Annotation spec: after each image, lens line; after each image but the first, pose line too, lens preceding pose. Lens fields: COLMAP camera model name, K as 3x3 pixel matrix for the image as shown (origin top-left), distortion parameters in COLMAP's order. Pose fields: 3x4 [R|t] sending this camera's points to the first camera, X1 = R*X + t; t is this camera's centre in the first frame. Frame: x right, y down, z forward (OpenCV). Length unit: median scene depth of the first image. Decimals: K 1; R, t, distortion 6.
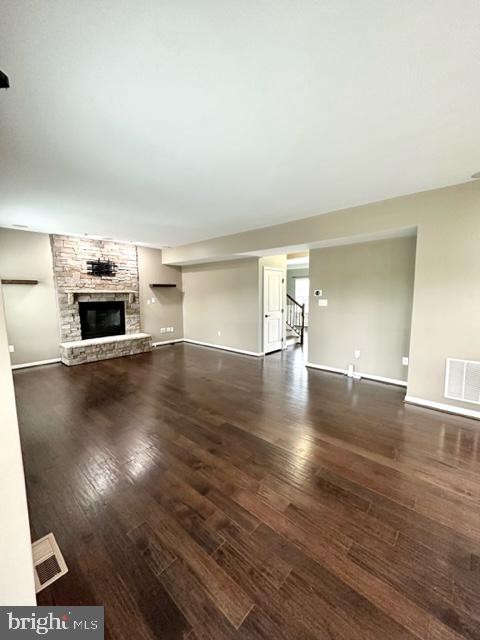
lens RADIAL K [[252.4, 0, 240.0], [0, 252.4, 320.0], [0, 0, 1]] dist [-0.015858, 0.002656]
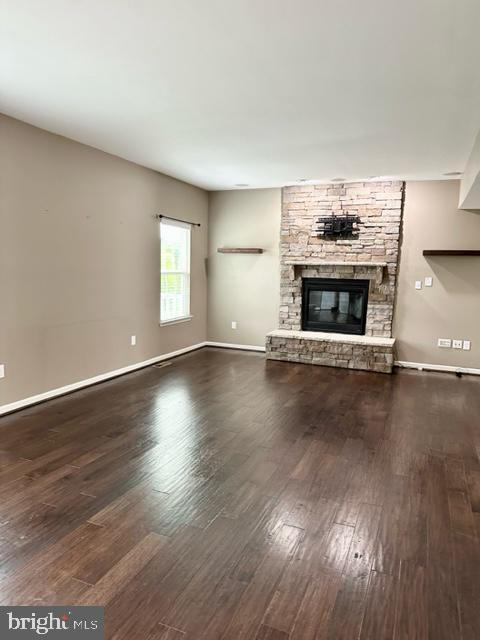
lens RADIAL K [[438.7, 0, 240.0], [0, 438.7, 320.0], [0, 0, 1]] dist [0.087856, -0.169277]
pose [[0.323392, 0.127573, -0.937626, 0.482283], [-0.124764, 0.987968, 0.091391, -0.042553], [0.938004, 0.087427, 0.335418, 0.408268]]
